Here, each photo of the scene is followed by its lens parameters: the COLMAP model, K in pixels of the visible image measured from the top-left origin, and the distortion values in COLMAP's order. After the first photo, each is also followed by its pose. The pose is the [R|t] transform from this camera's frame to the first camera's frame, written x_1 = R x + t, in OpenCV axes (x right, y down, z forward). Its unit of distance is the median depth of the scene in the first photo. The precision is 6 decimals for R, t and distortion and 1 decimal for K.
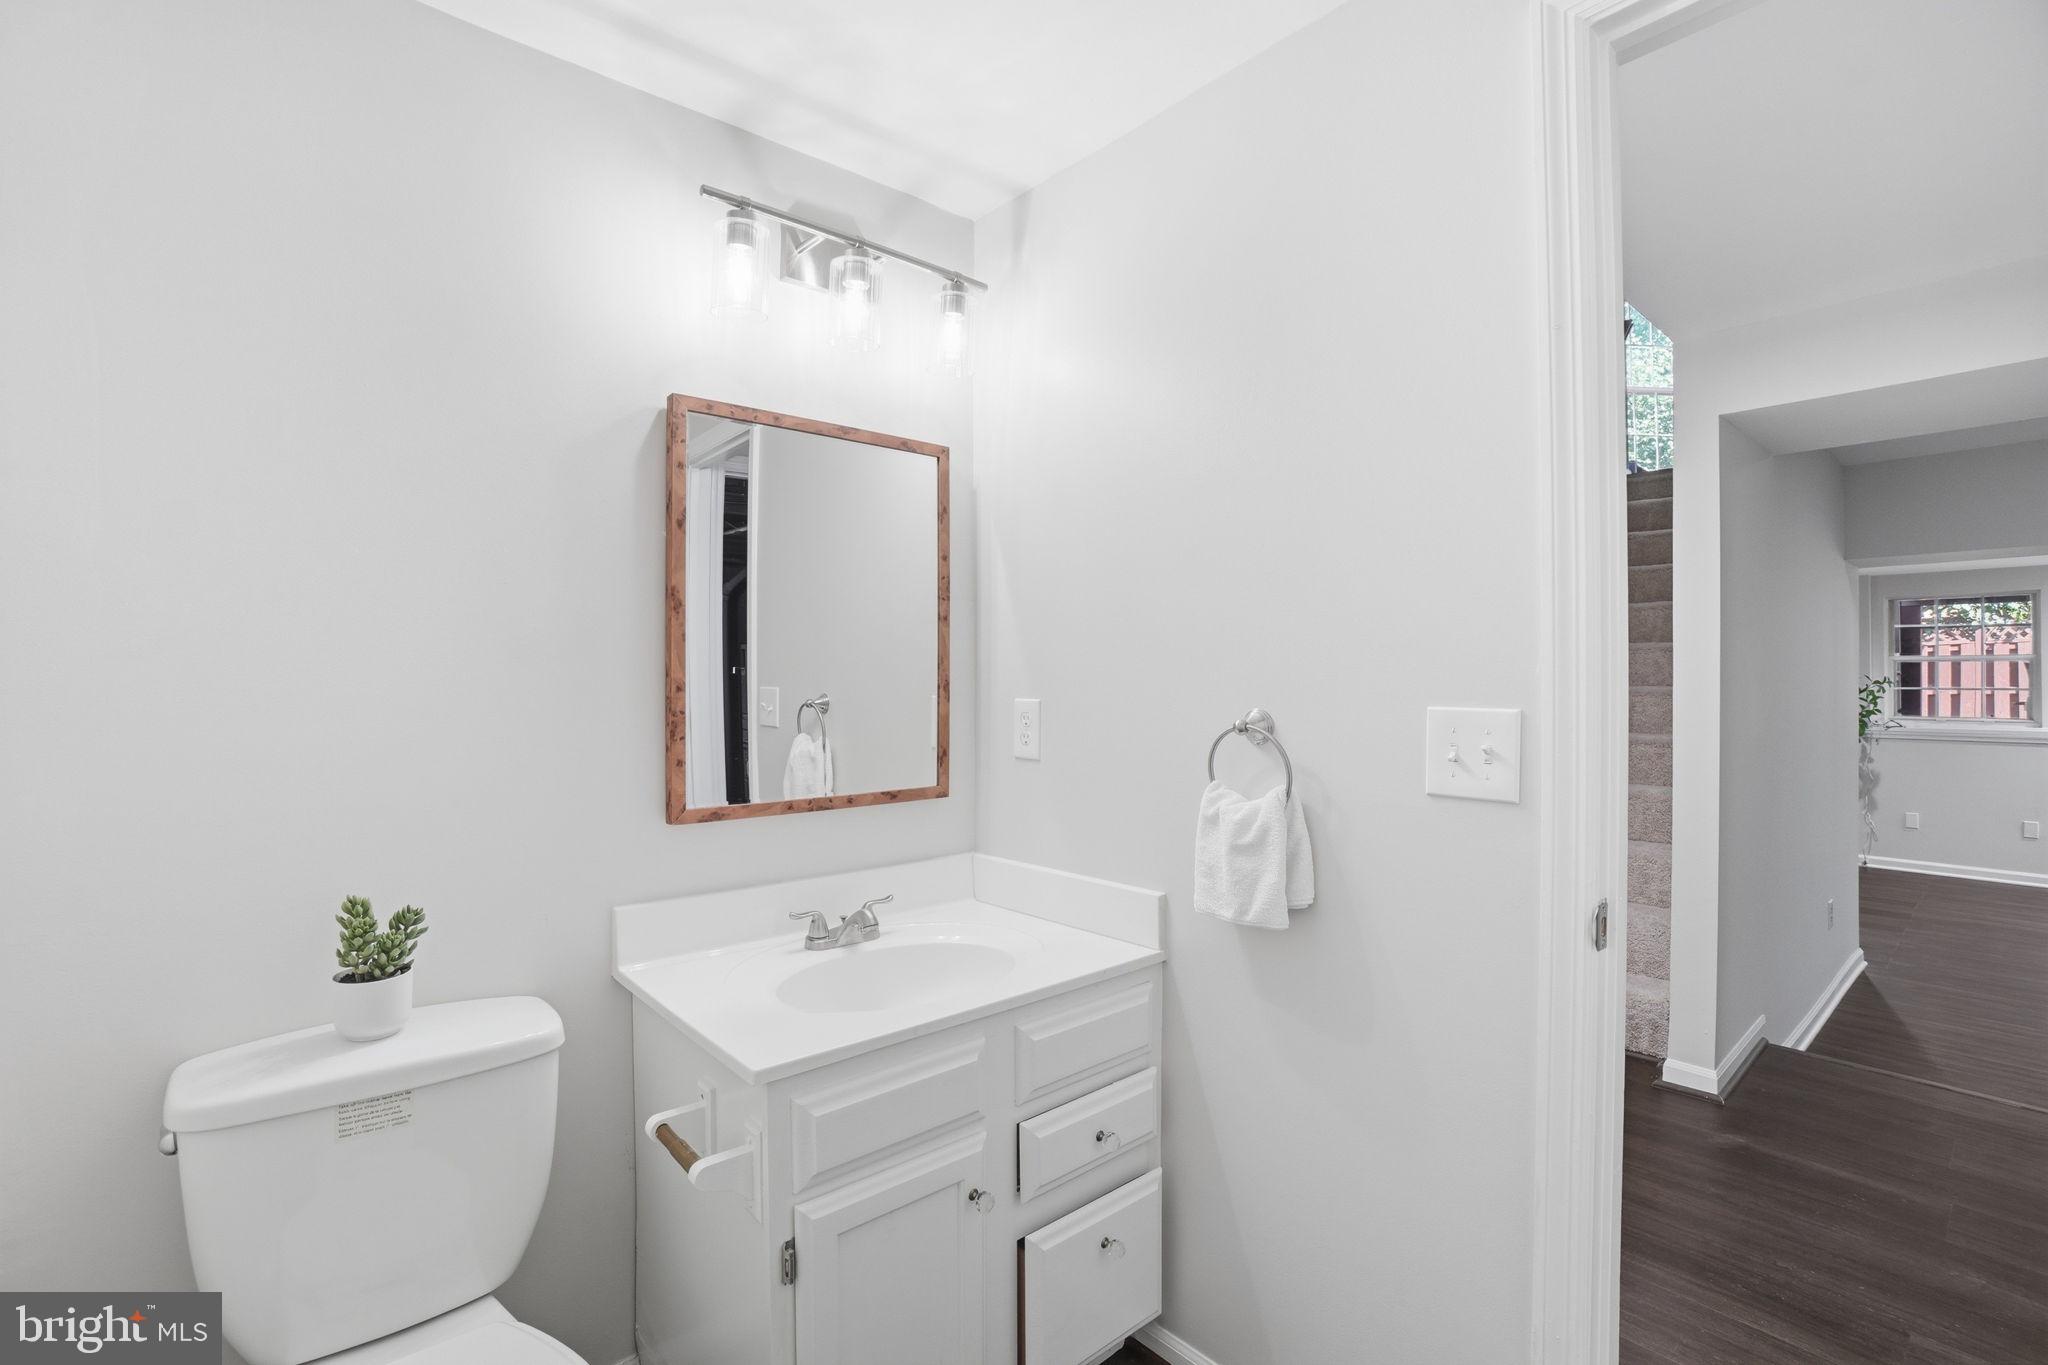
lens RADIAL K [[916.0, 0, 1023.4], [0, 916.0, 666.4], [0, 0, 1]] dist [-0.004018, -0.000306]
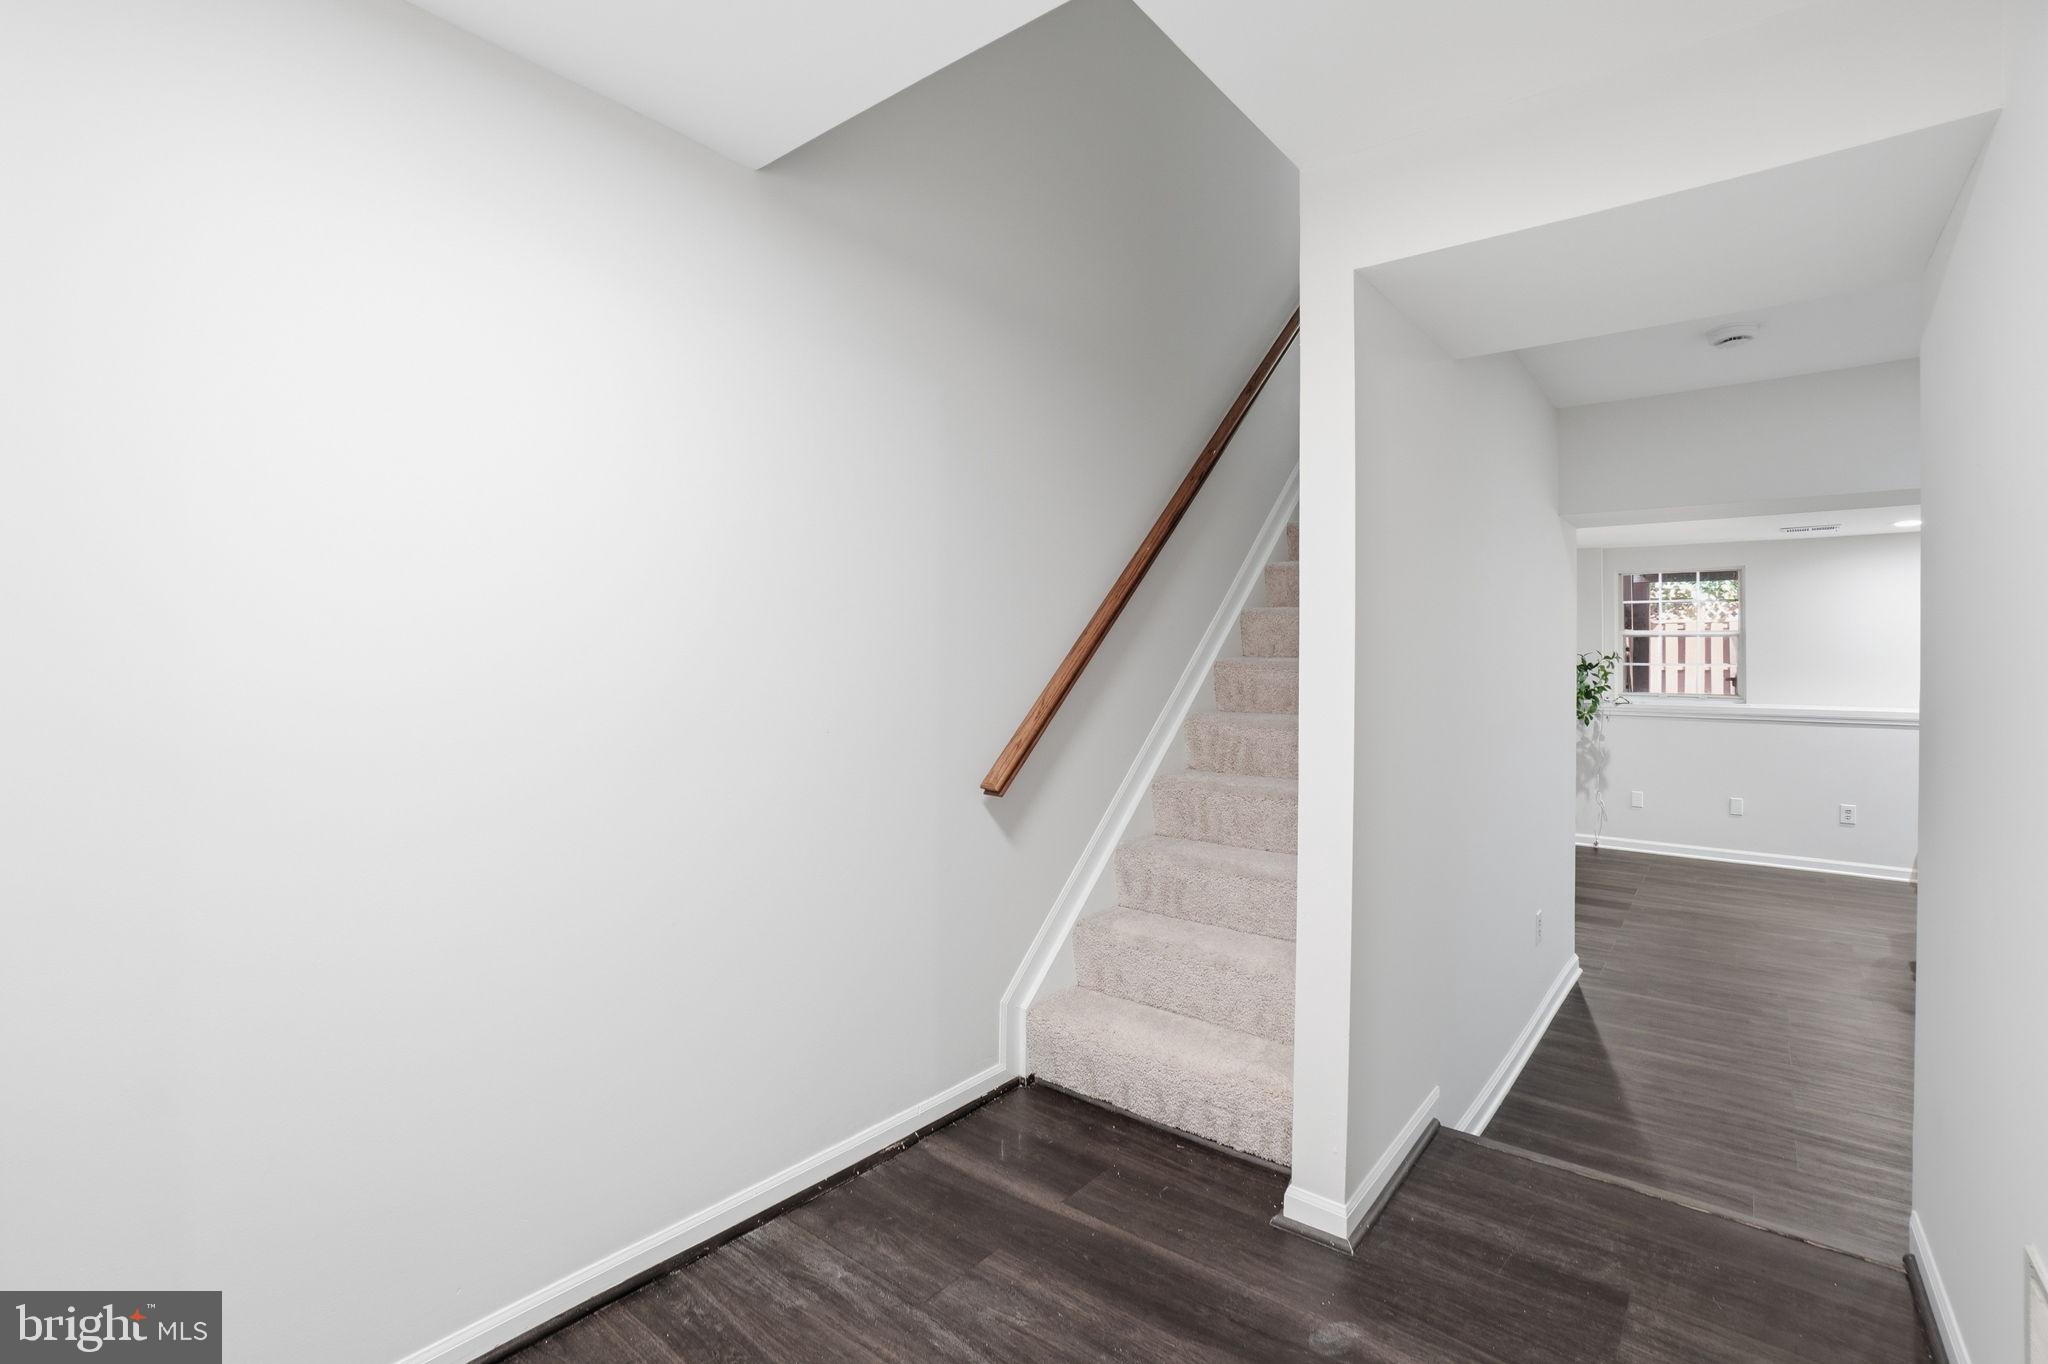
lens RADIAL K [[930.4, 0, 1019.4], [0, 930.4, 643.9], [0, 0, 1]] dist [-0.044958, -0.000045]
pose [[0.986916, 0.001005, 0.161232, 0.174679], [-0.000614, 0.999997, -0.002471, 0.006113], [-0.161234, 0.002340, 0.986913, 0.154217]]
